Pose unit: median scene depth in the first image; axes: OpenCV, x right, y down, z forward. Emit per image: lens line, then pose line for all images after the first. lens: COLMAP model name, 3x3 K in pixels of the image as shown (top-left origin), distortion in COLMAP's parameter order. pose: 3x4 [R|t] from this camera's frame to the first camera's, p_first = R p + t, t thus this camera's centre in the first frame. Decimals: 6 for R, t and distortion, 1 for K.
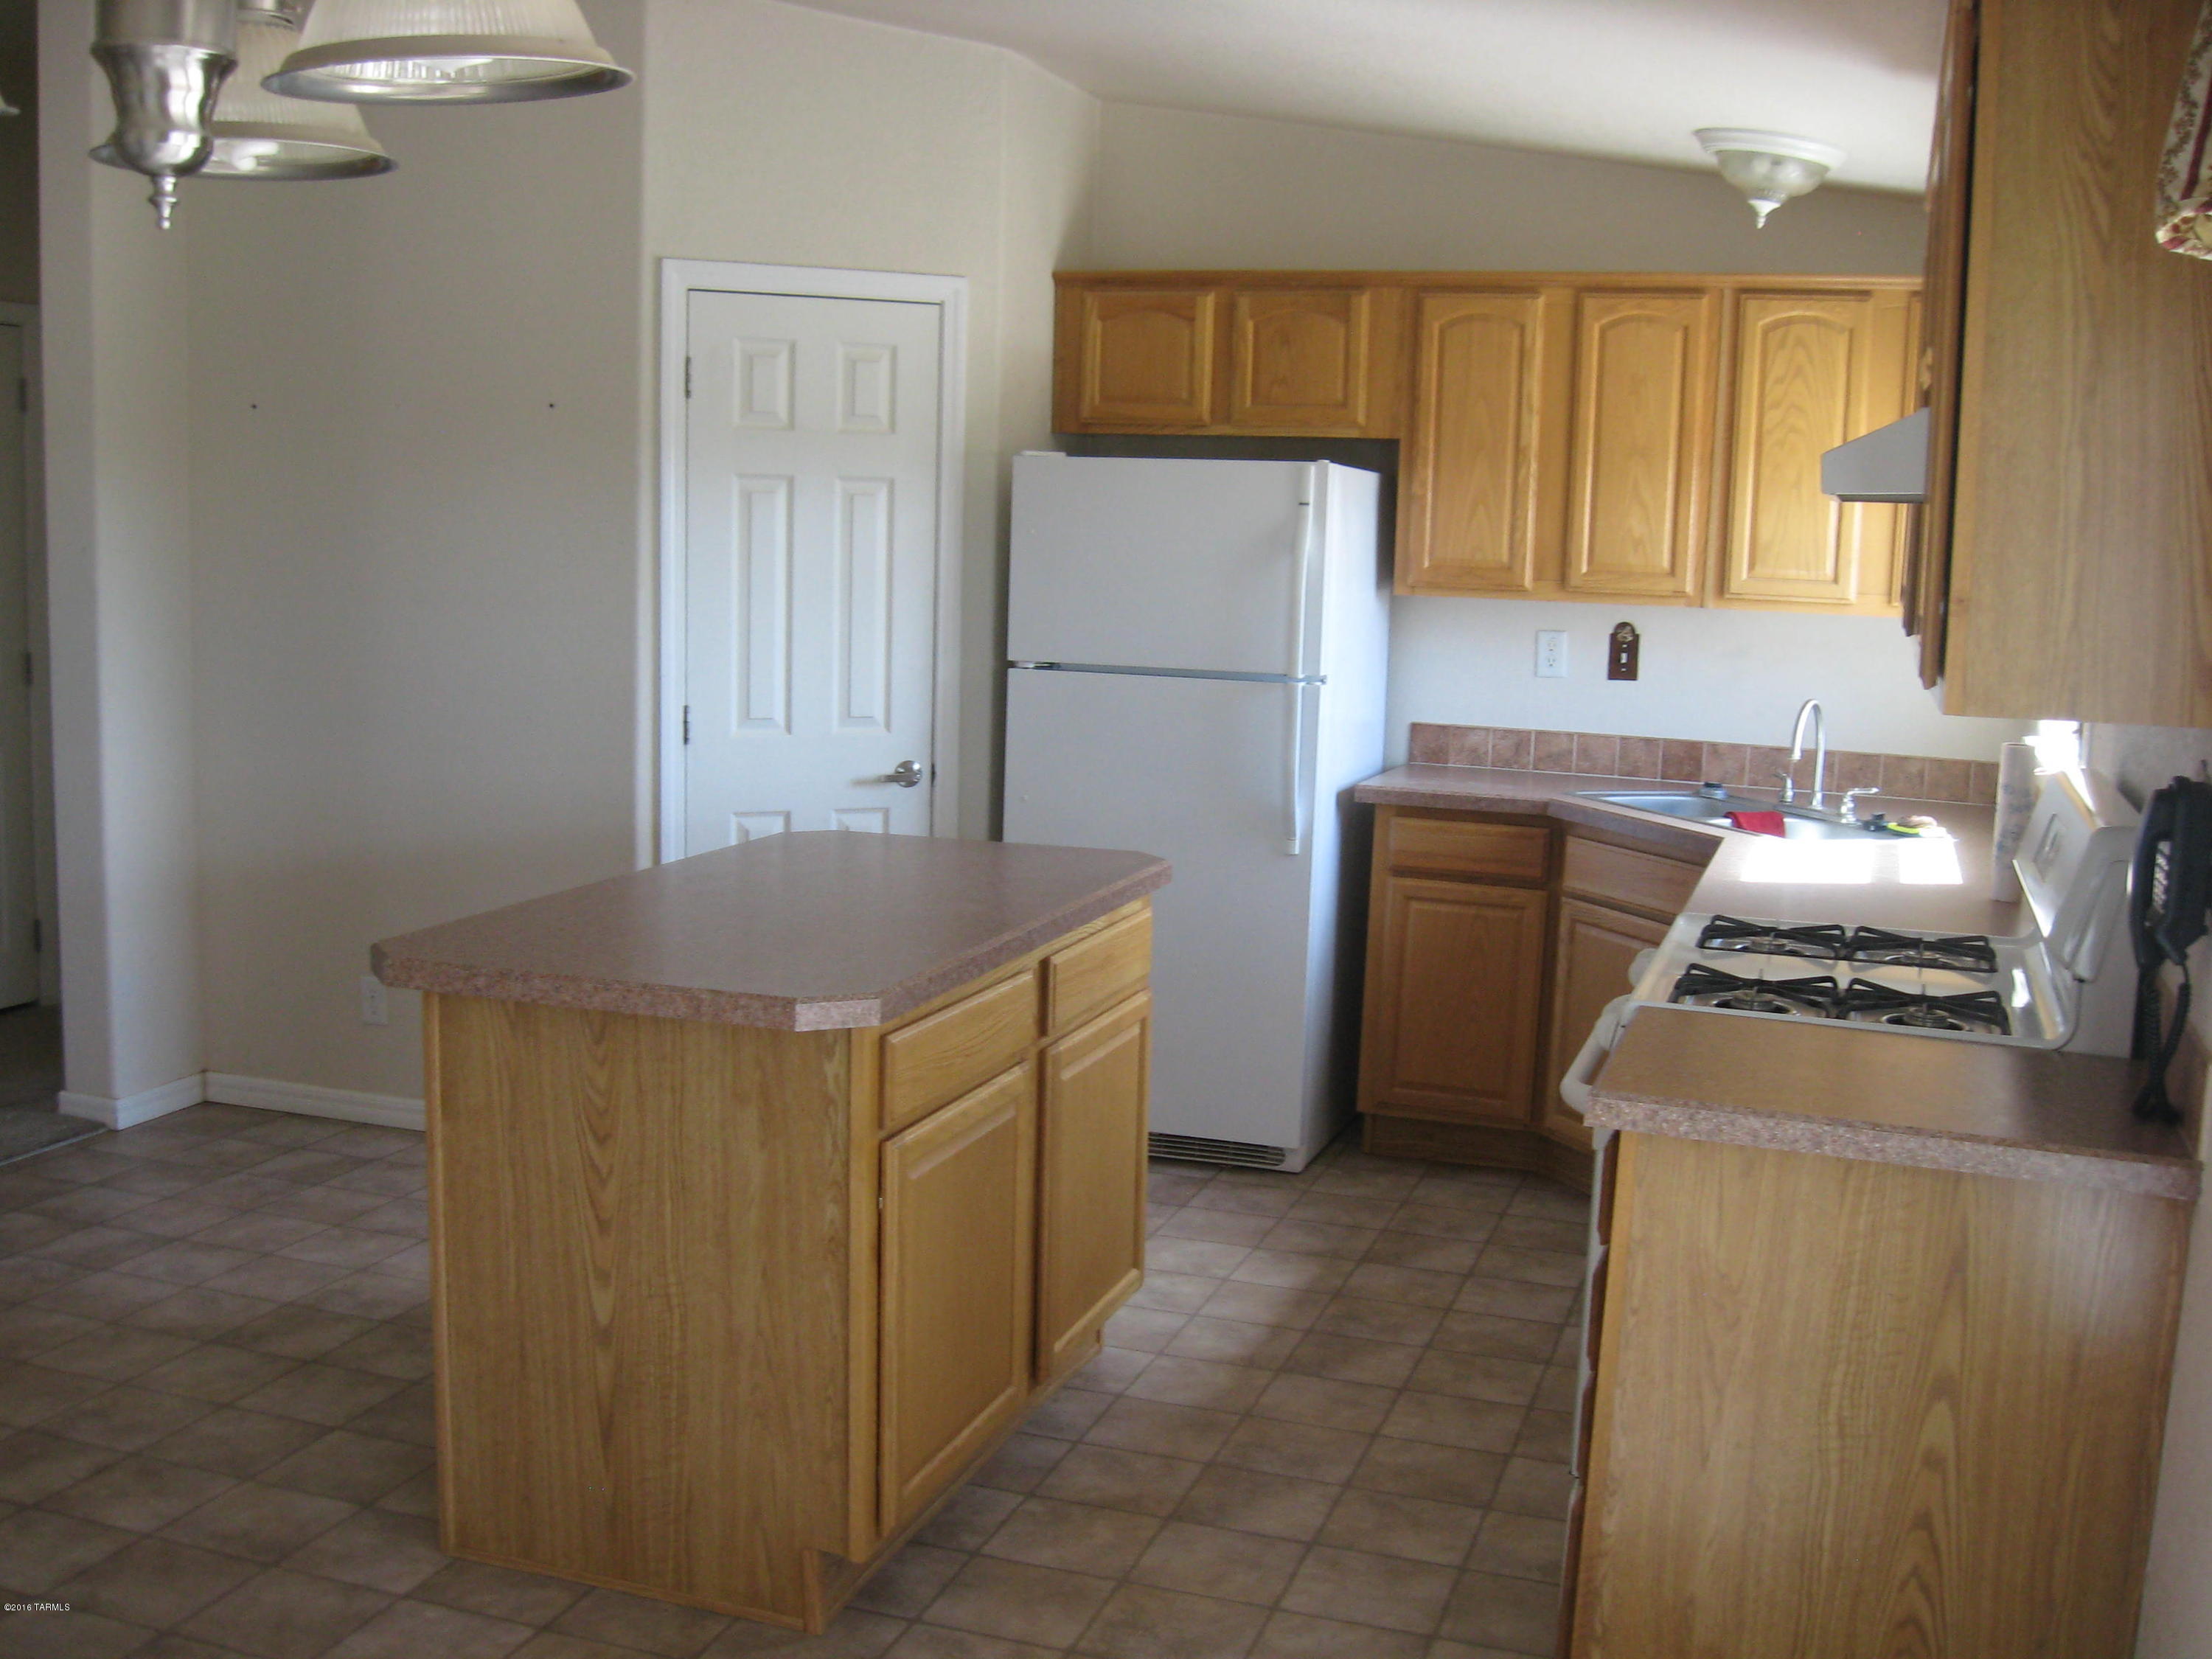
lens RADIAL K [[2294.9, 0, 1091.2], [0, 2294.9, 831.4], [0, 0, 1]] dist [-0.108457, 0.000000]
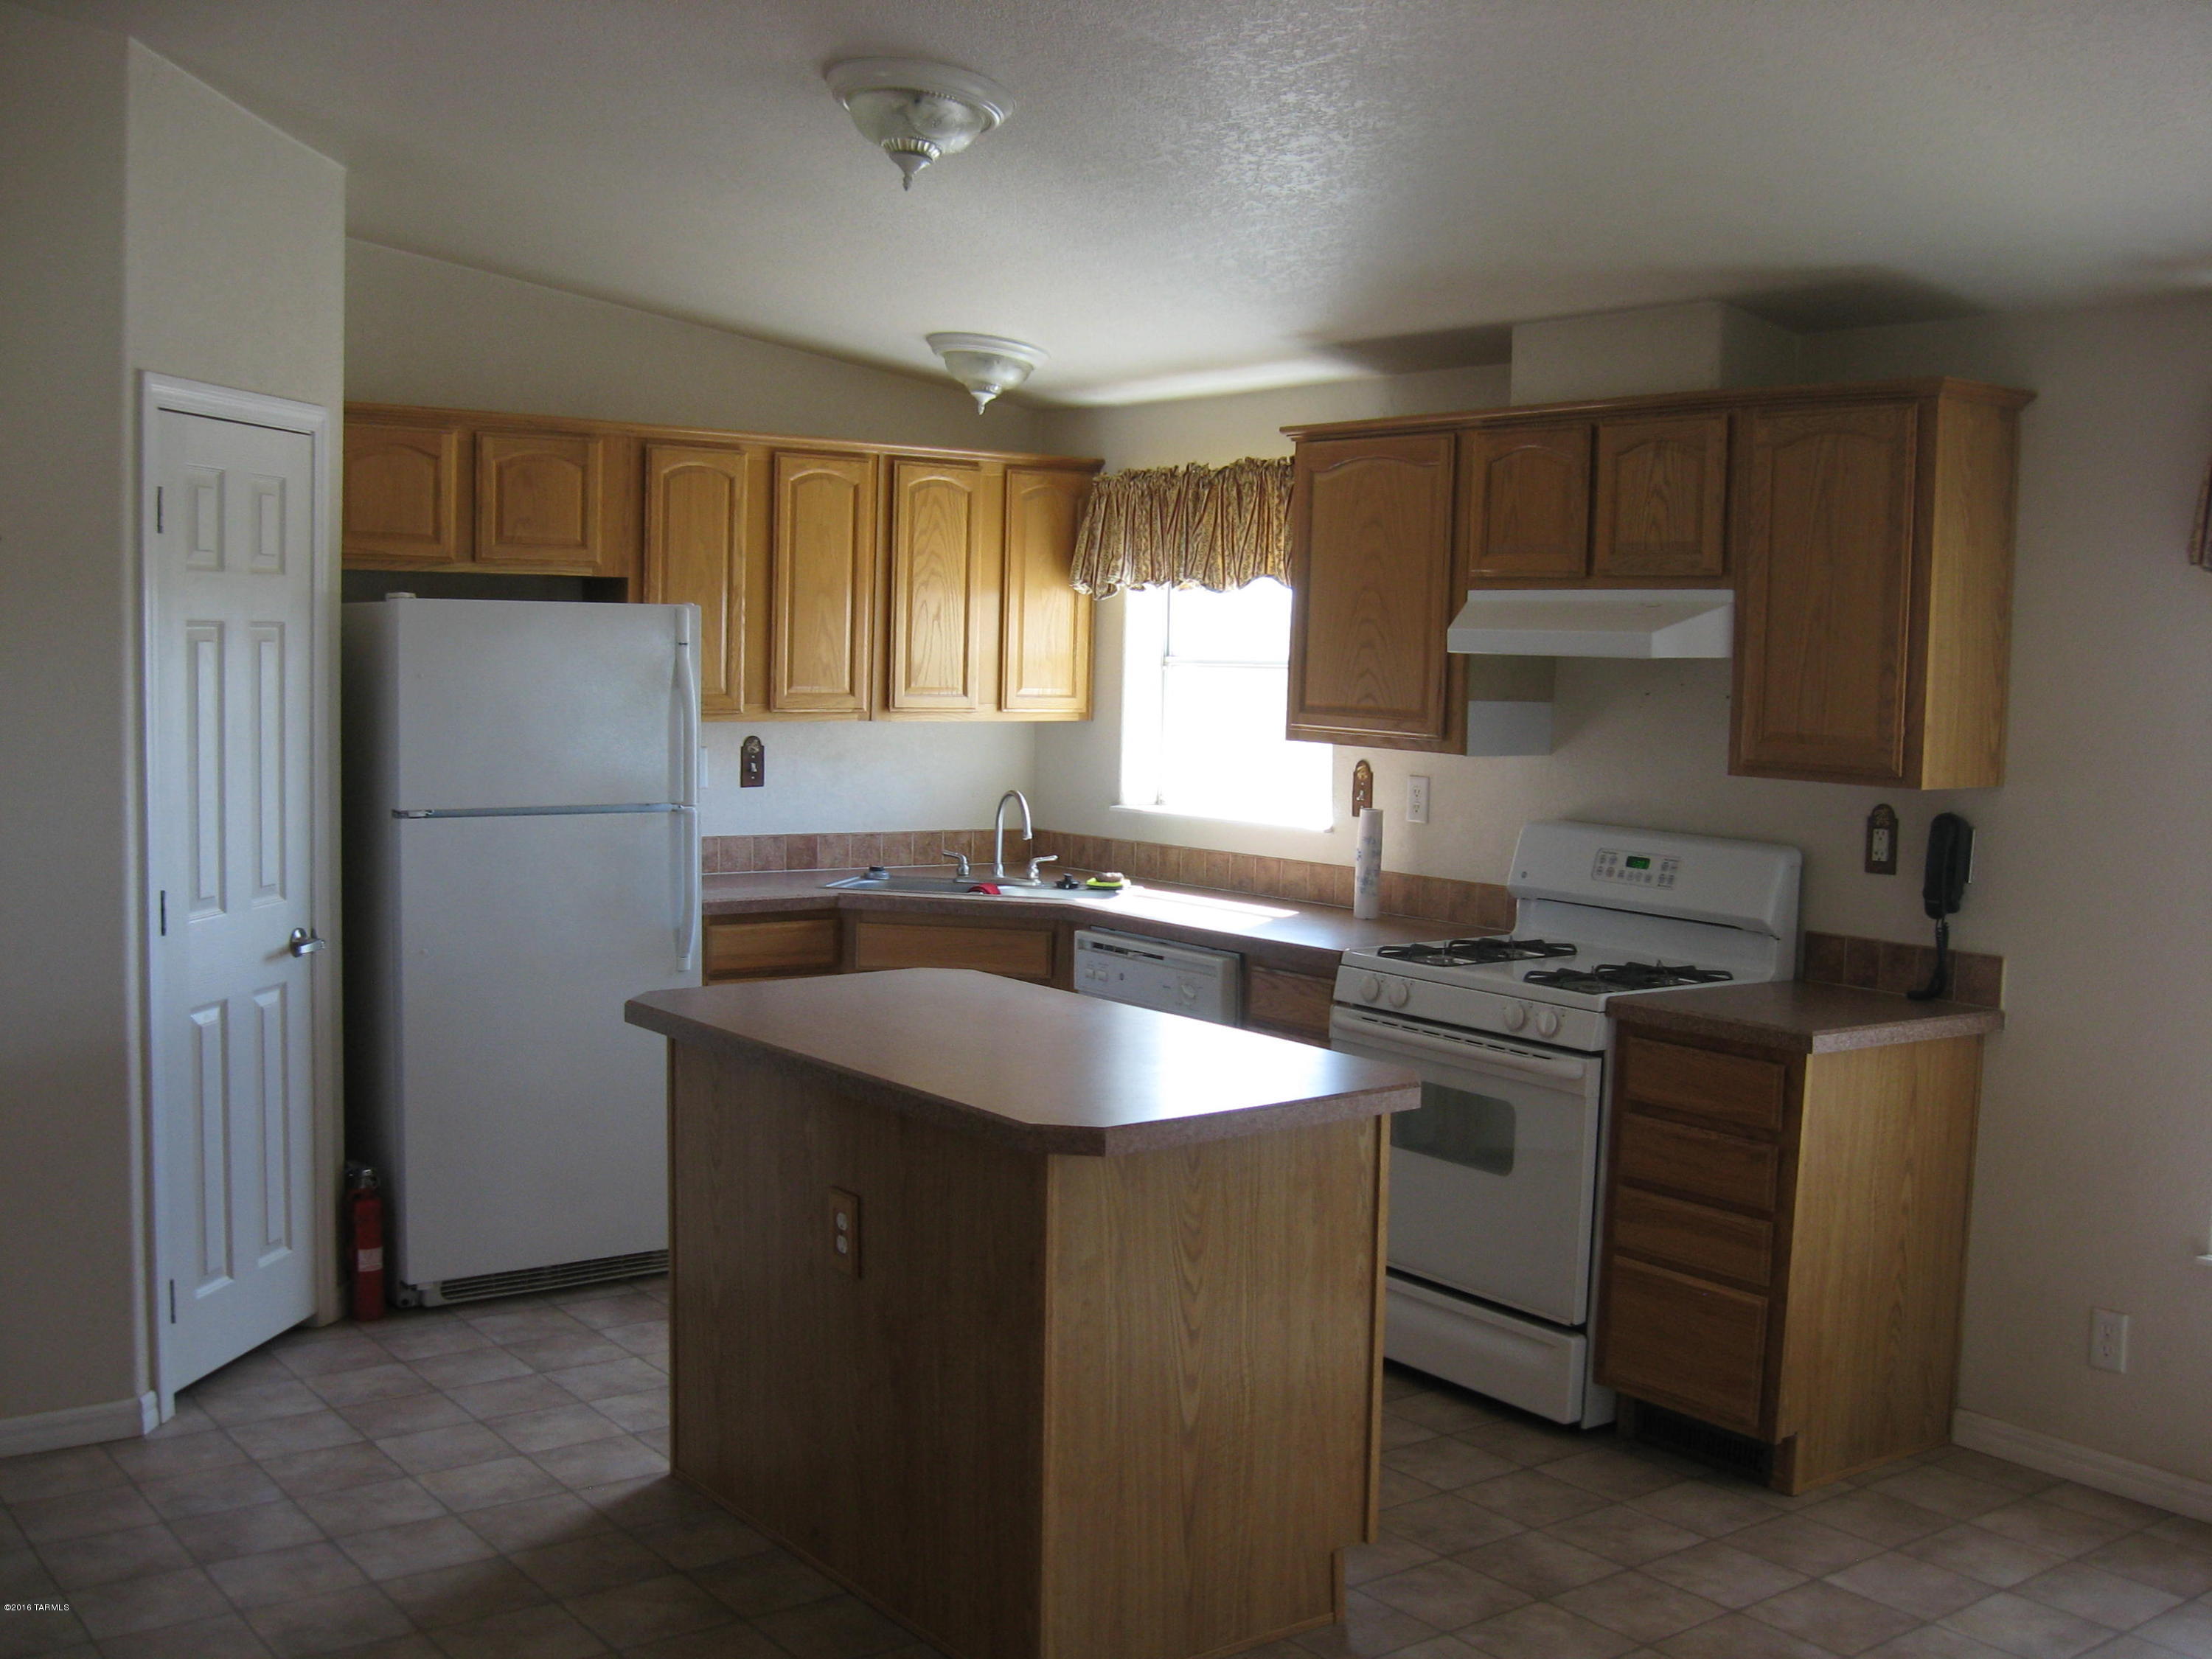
lens RADIAL K [[2294.9, 0, 1082.1], [0, 2294.9, 841.3], [0, 0, 1]] dist [-0.108457, 0.000000]
pose [[0.564840, -0.087801, 0.820516, -0.674574], [0.108880, 0.993560, 0.031366, -0.062831], [-0.817986, 0.071621, 0.570763, 0.235790]]
